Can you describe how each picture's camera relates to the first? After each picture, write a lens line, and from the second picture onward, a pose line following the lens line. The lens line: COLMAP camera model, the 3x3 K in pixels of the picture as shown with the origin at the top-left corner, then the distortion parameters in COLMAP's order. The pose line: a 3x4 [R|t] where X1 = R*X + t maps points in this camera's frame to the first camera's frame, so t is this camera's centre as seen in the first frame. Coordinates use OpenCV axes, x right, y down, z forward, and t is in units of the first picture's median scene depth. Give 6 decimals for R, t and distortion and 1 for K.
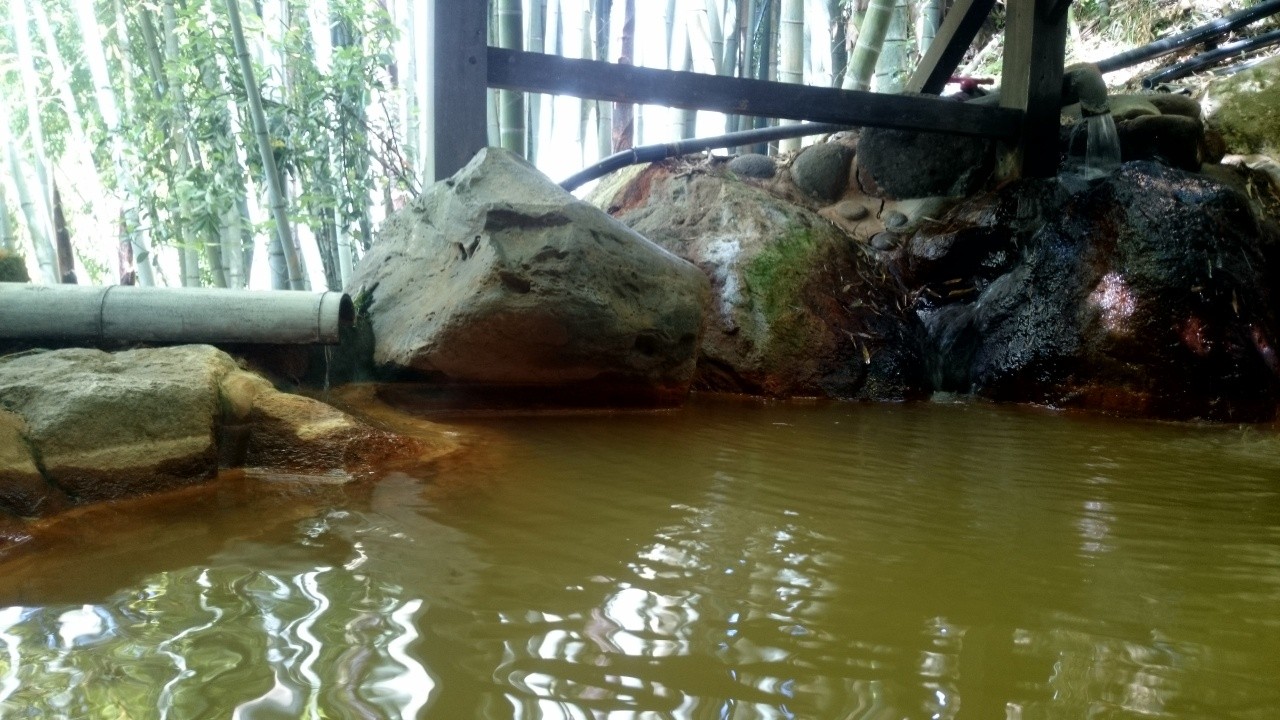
lens RADIAL K [[1017.7, 0, 640.4], [0, 1017.7, 370.1], [0, 0, 1]] dist [0.033843, -0.024145]
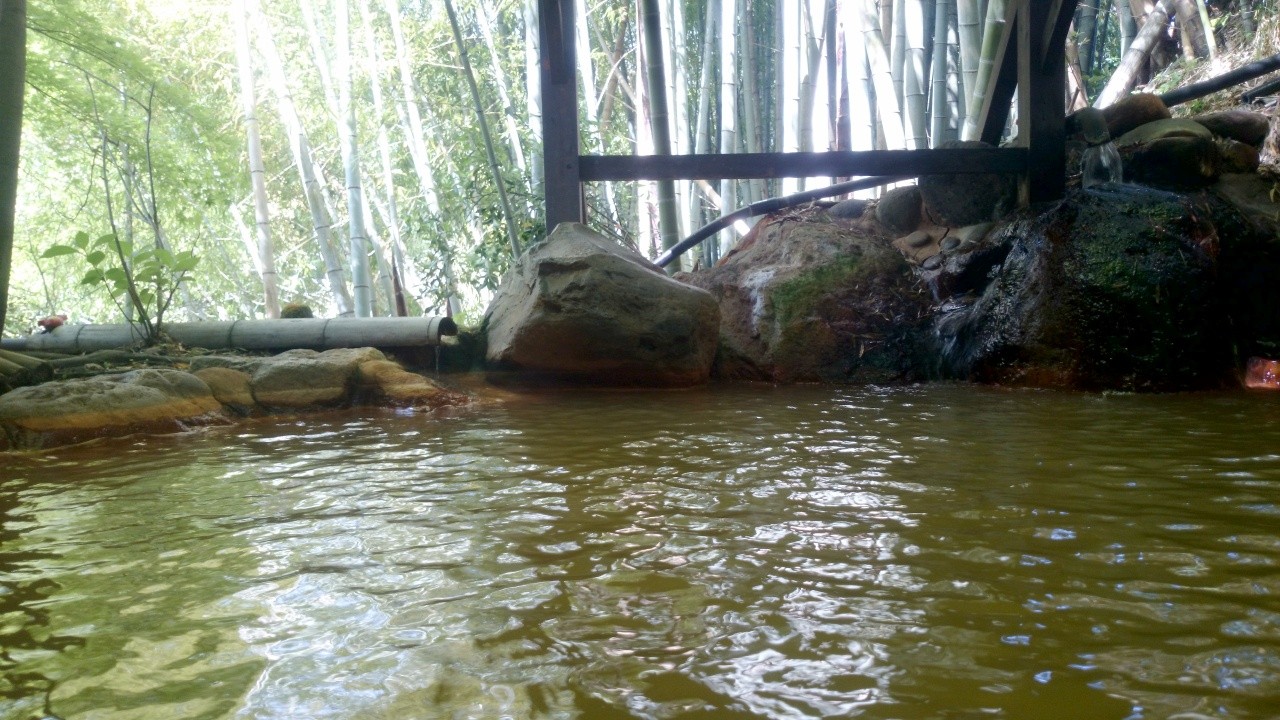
lens RADIAL K [[1017.7, 0, 633.2], [0, 1017.7, 357.5], [0, 0, 1]] dist [0.033843, -0.024145]
pose [[0.922772, -0.032044, -0.384011, 0.472346], [0.010742, 0.998288, -0.057489, 0.068793], [0.385196, 0.048924, 0.921537, -0.334093]]
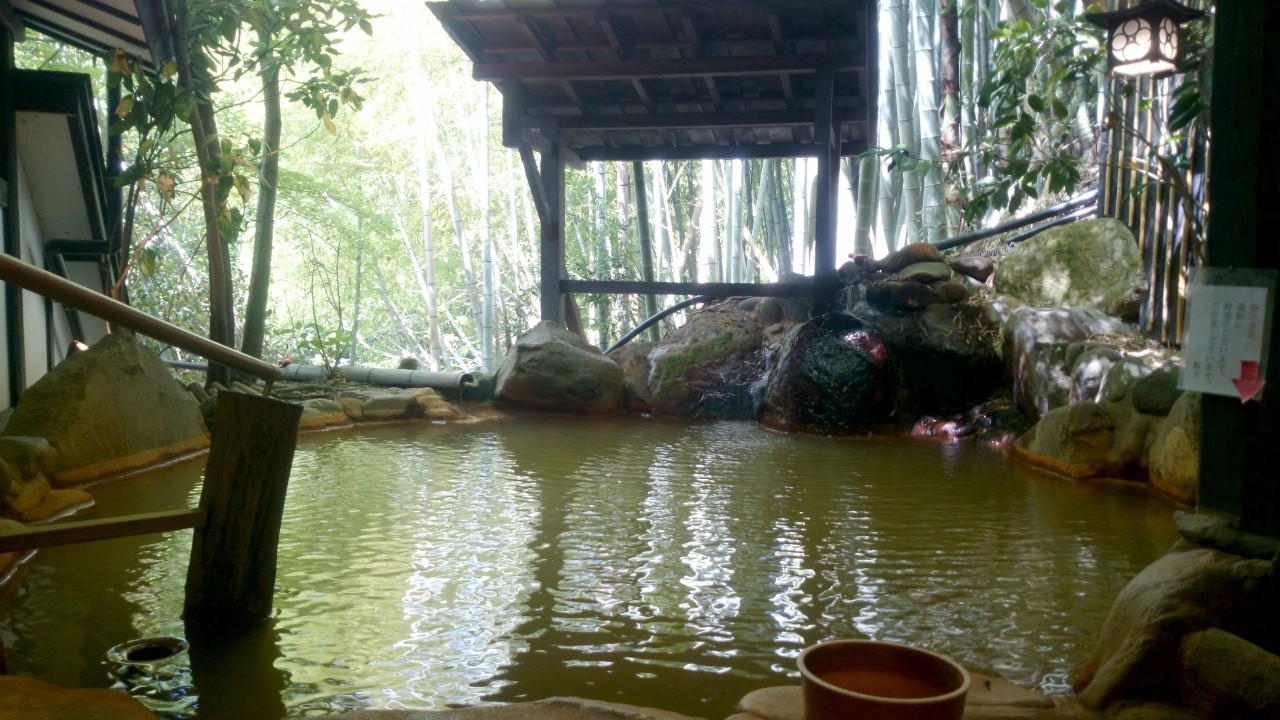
lens RADIAL K [[1017.7, 0, 646.9], [0, 1017.7, 362.8], [0, 0, 1]] dist [0.033843, -0.024145]
pose [[0.811447, 0.016806, -0.584184, 1.518923], [-0.044109, 0.998496, -0.032544, -0.018414], [0.582759, 0.052176, 0.810968, -0.972873]]
